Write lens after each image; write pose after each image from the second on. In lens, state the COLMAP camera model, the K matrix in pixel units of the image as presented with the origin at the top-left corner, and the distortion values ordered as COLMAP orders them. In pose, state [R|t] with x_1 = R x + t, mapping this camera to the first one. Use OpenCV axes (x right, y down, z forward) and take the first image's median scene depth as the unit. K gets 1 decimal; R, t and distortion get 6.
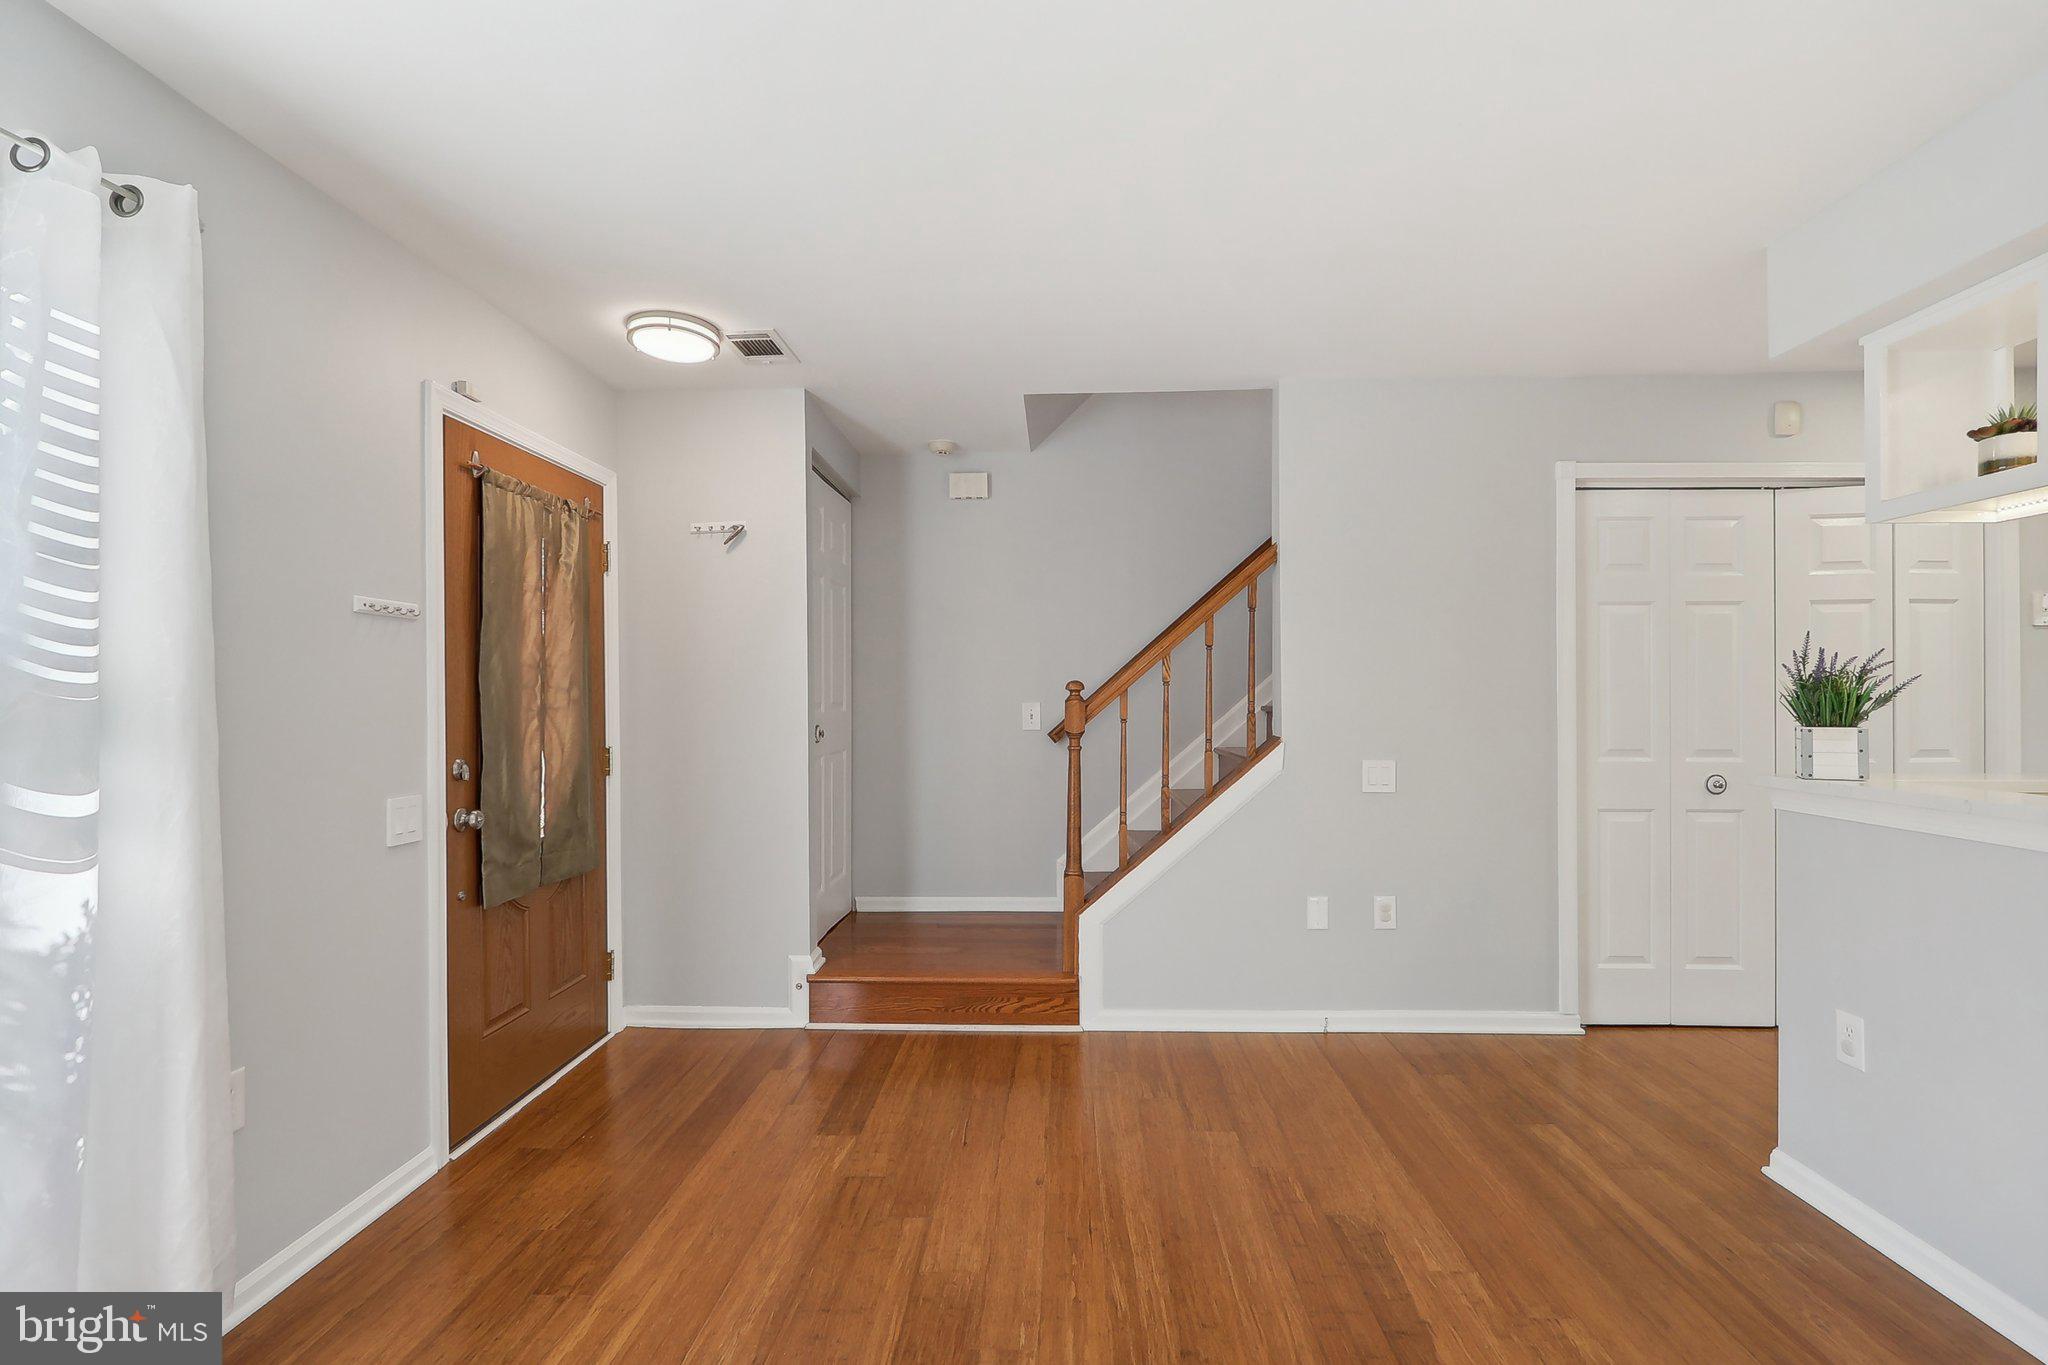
lens RADIAL K [[953.3, 0, 1022.3], [0, 953.3, 689.8], [0, 0, 1]] dist [0.003562, -0.000375]
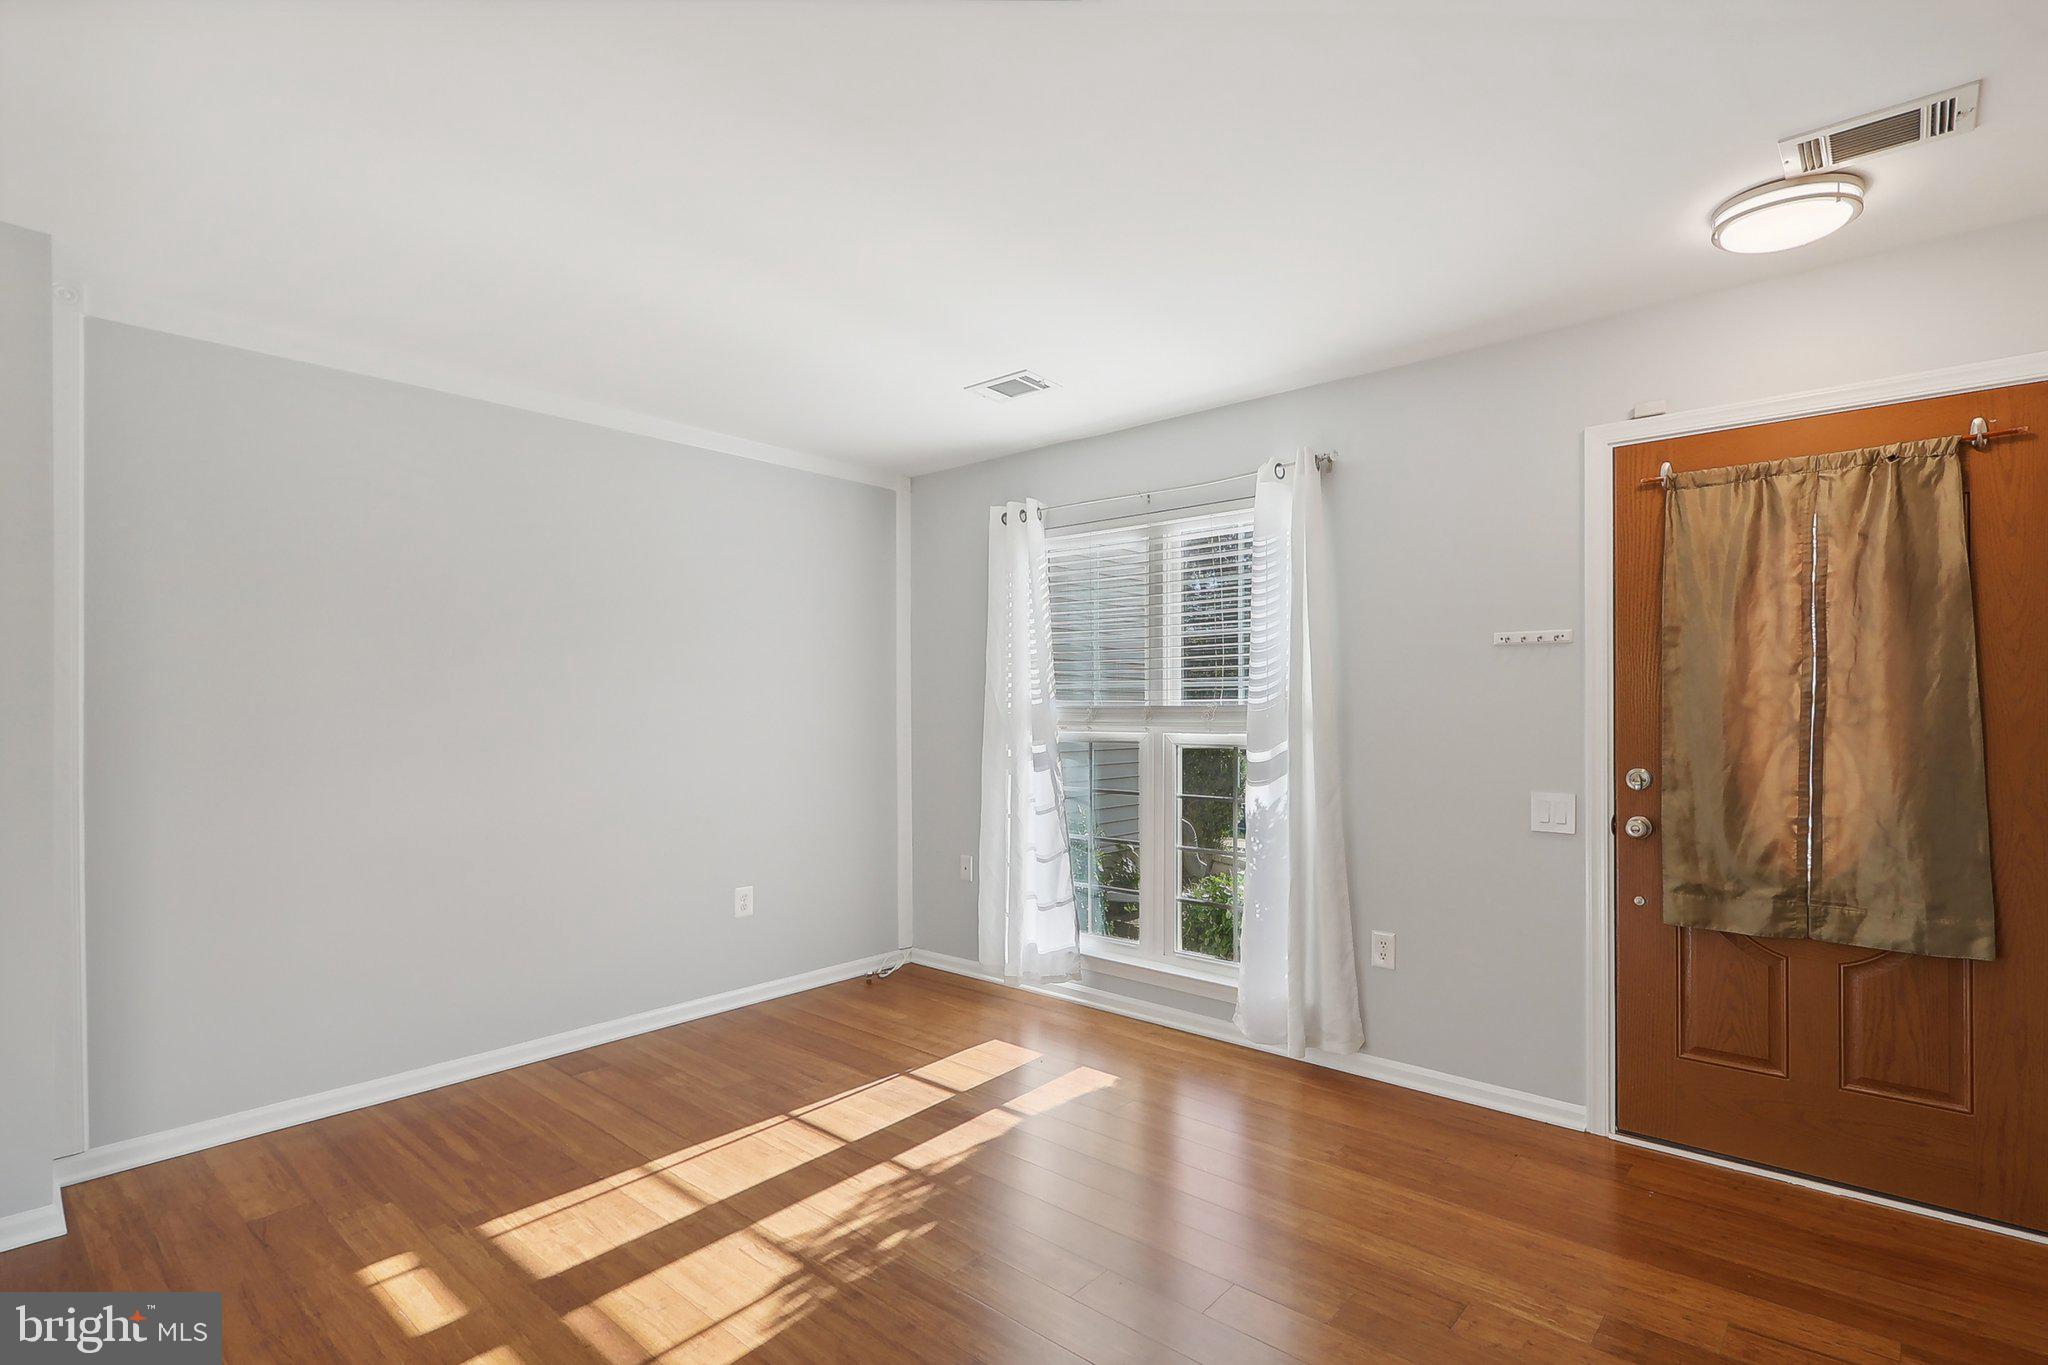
lens RADIAL K [[964.2, 0, 1027.1], [0, 964.2, 698.9], [0, 0, 1]] dist [-0.000622, -0.000414]
pose [[-0.622548, 0.008471, -0.782536, 0.498655], [0.012584, 0.999920, 0.000813, -0.010443], [0.782480, -0.009341, -0.622605, 0.870824]]
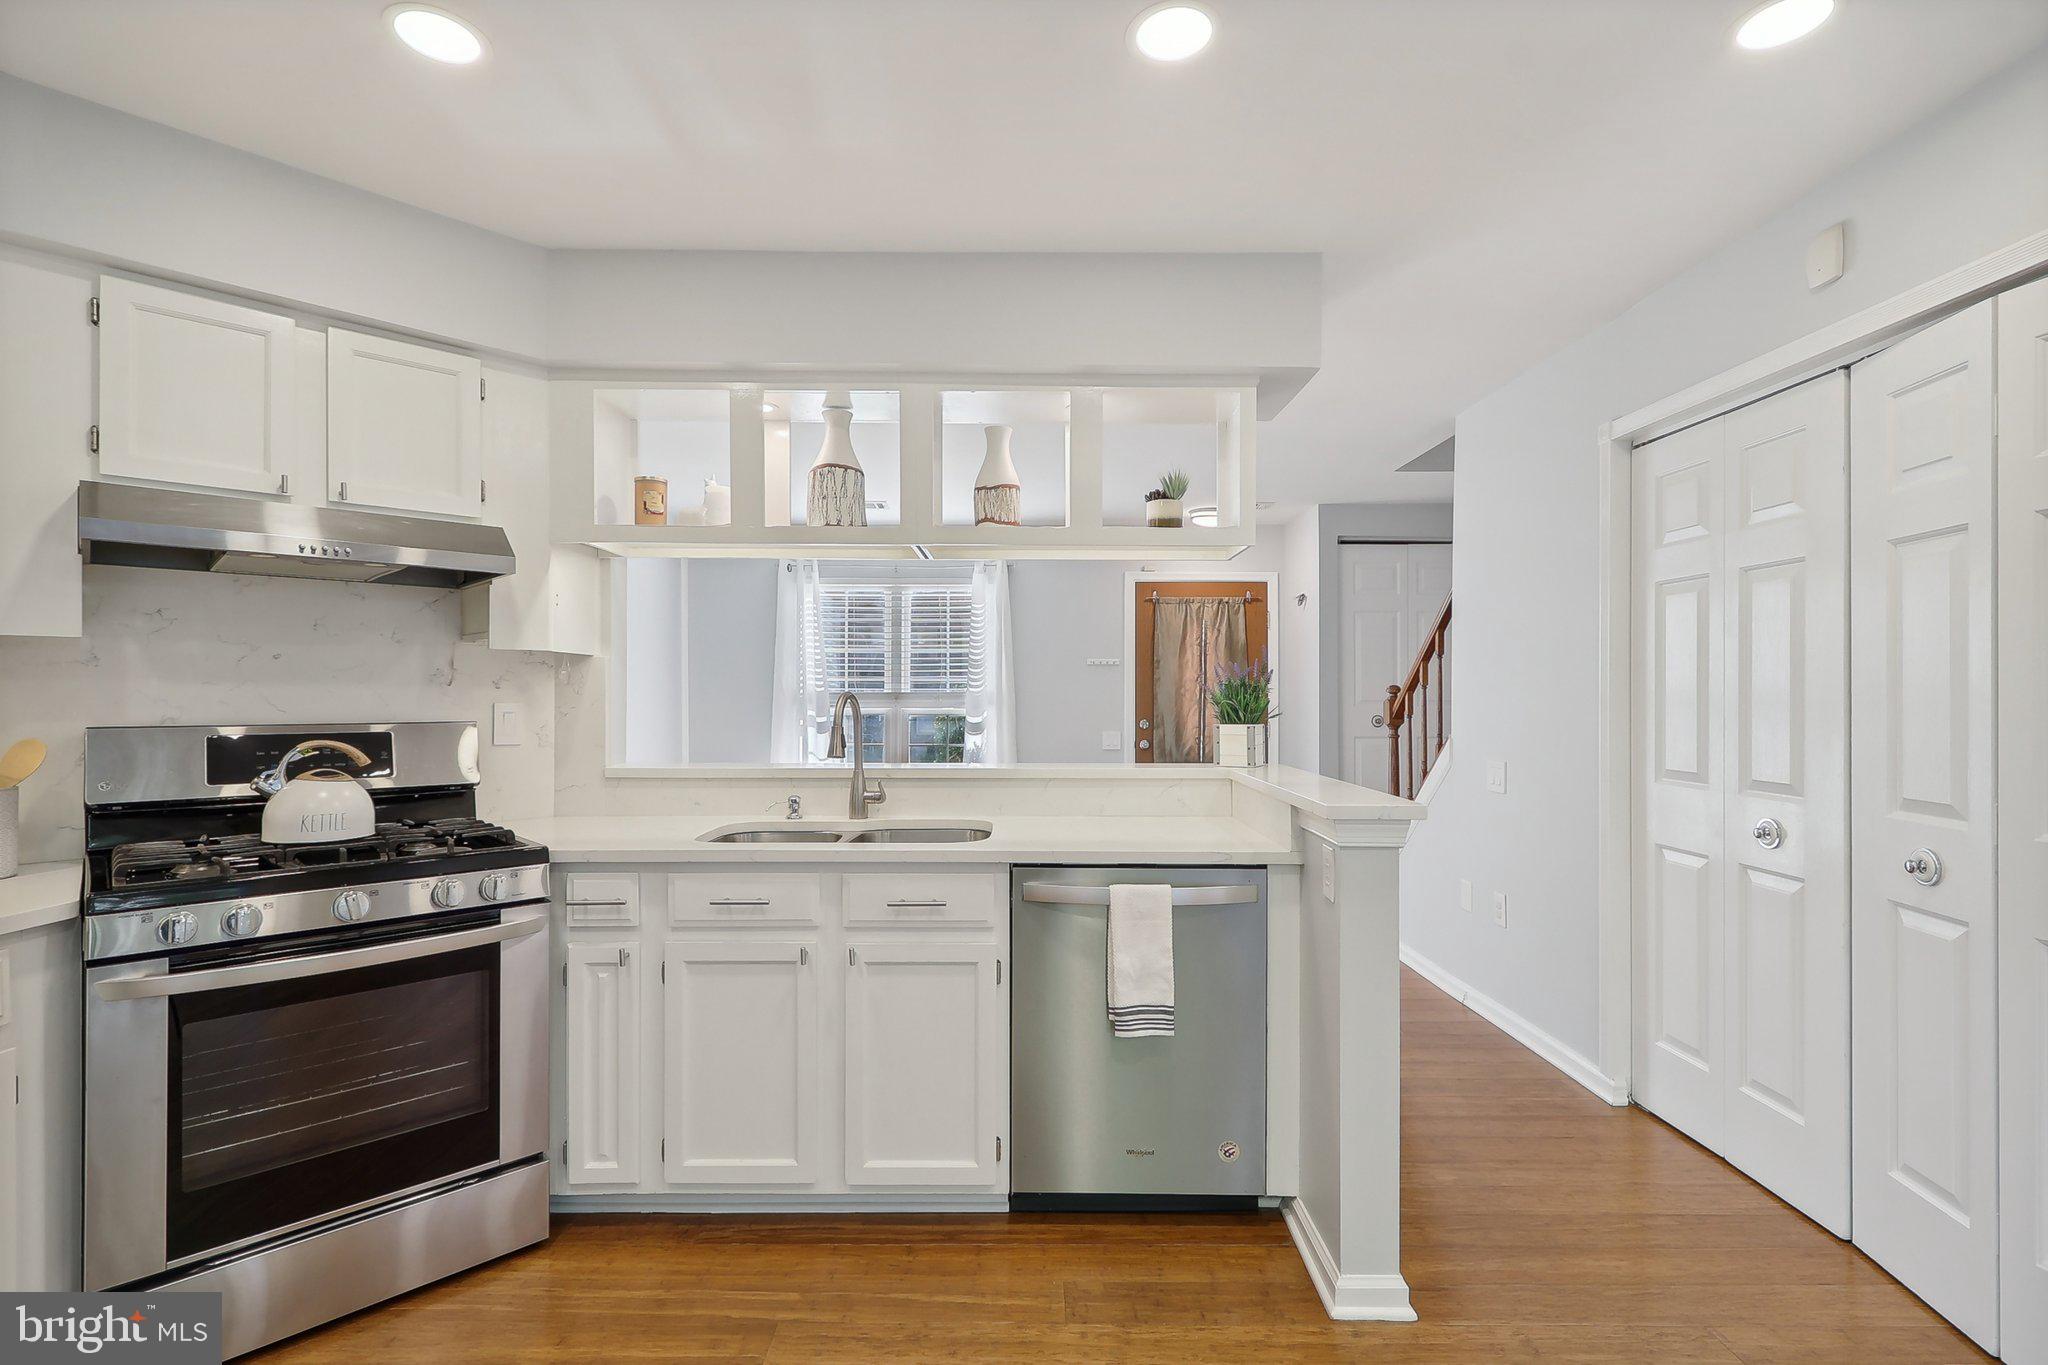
lens RADIAL K [[953.3, 0, 1022.3], [0, 953.3, 689.8], [0, 0, 1]] dist [0.003562, -0.000375]
pose [[0.036758, -0.001452, -0.999323, 1.418418], [0.001338, 0.999998, -0.001404, -0.001918], [0.999323, -0.001285, 0.036760, 0.458581]]
